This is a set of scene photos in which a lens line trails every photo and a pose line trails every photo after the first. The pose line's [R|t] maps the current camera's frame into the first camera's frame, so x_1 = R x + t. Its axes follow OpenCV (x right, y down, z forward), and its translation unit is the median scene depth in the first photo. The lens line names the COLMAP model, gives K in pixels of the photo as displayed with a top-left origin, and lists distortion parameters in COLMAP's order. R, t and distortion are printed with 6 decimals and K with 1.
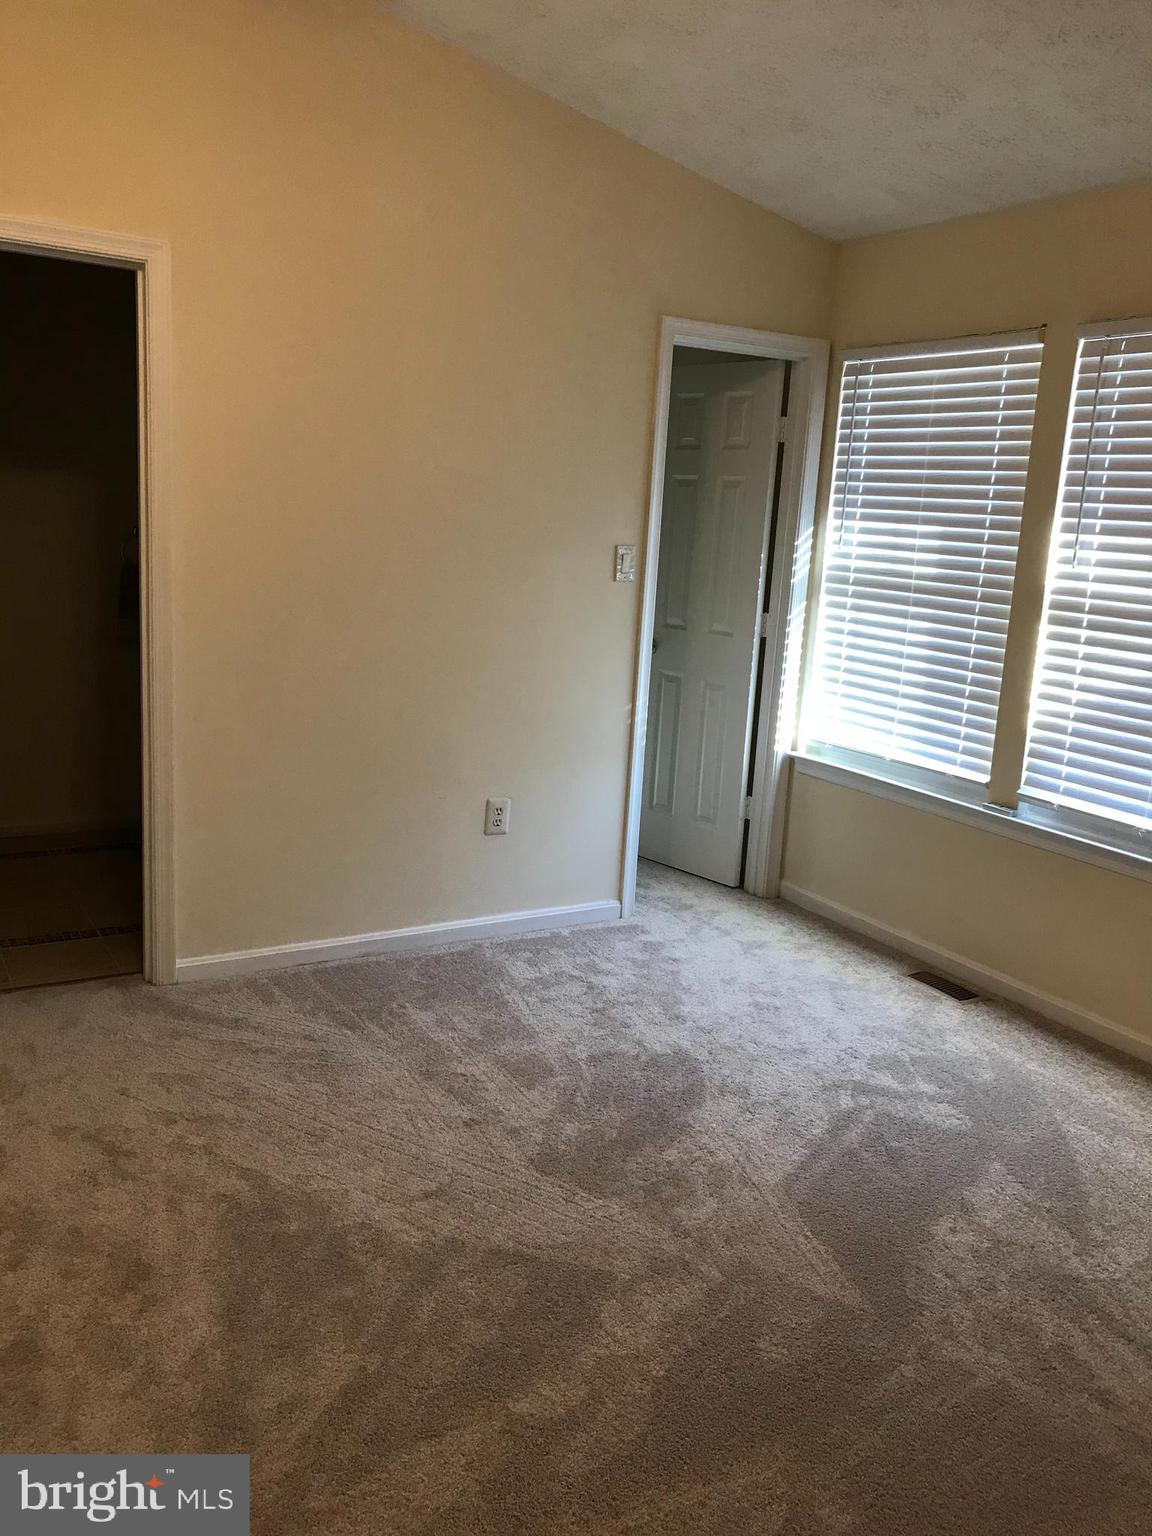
lens RADIAL K [[1235.7, 0, 583.4], [0, 1235.7, 765.0], [0, 0, 1]] dist [0.051251, -0.075466]
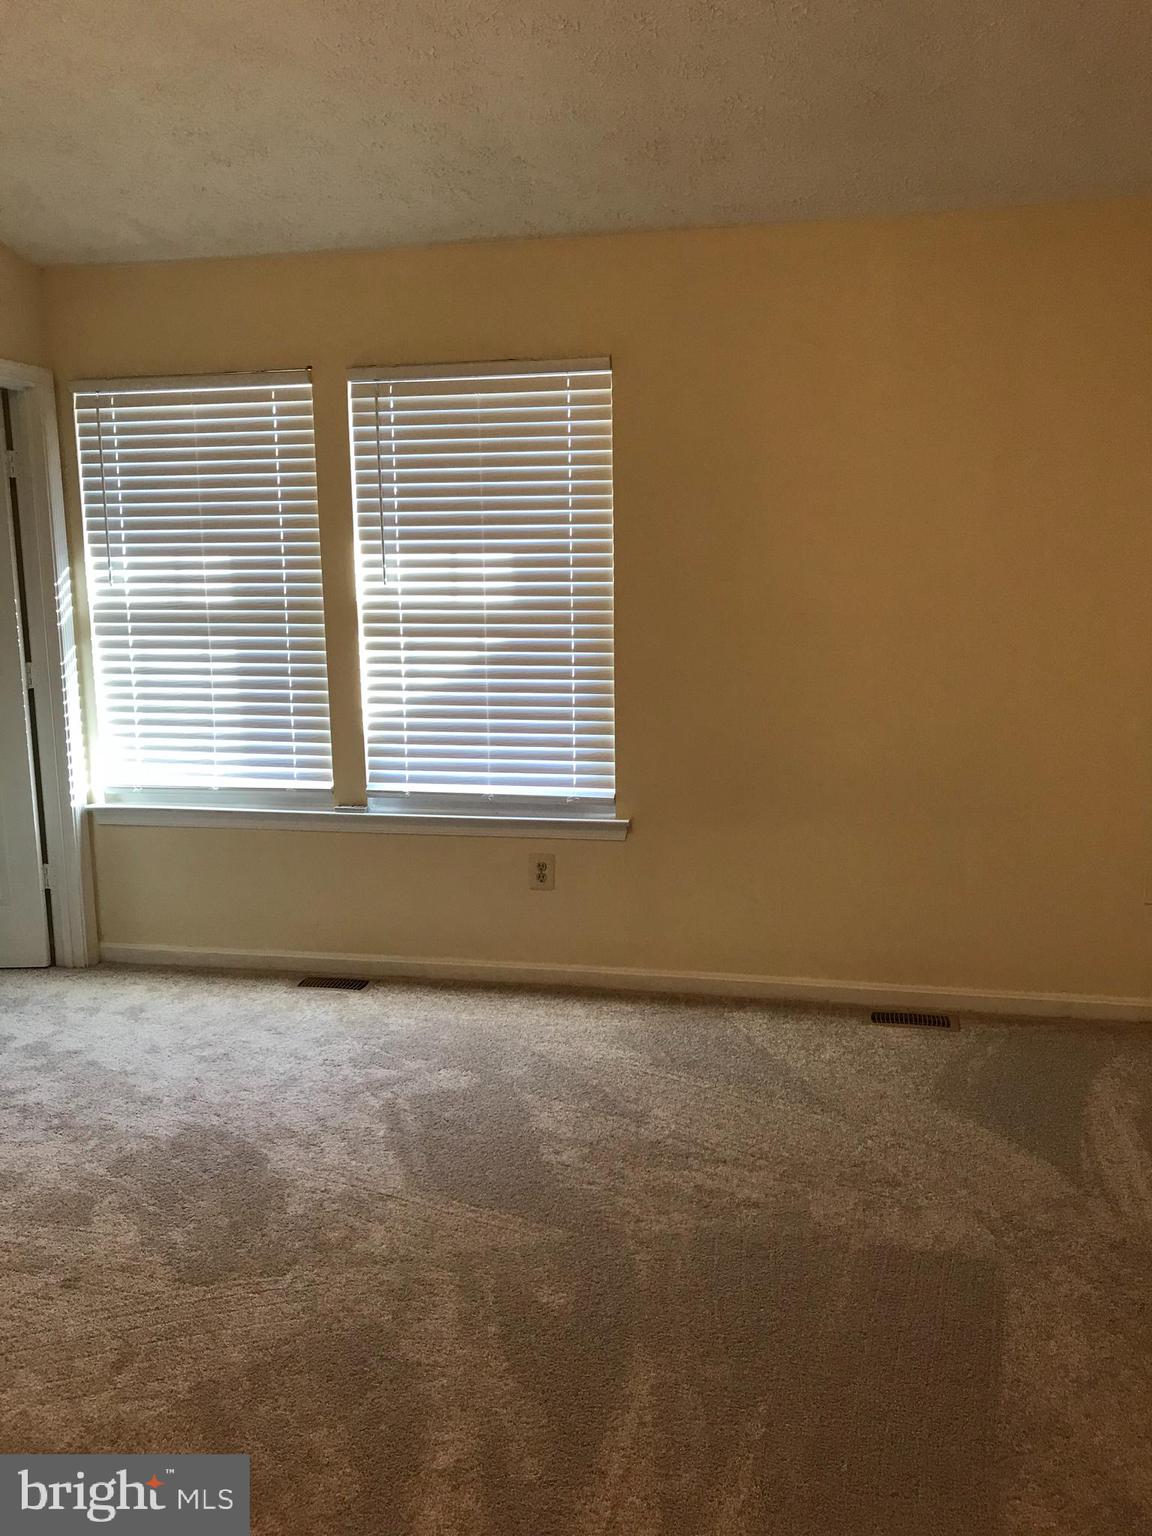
lens RADIAL K [[1235.7, 0, 583.4], [0, 1235.7, 765.0], [0, 0, 1]] dist [0.051251, -0.075466]
pose [[0.686342, -0.188143, 0.702522, -0.282445], [0.202216, 0.977237, 0.064156, -0.030899], [-0.698601, 0.098028, 0.708765, 0.085440]]
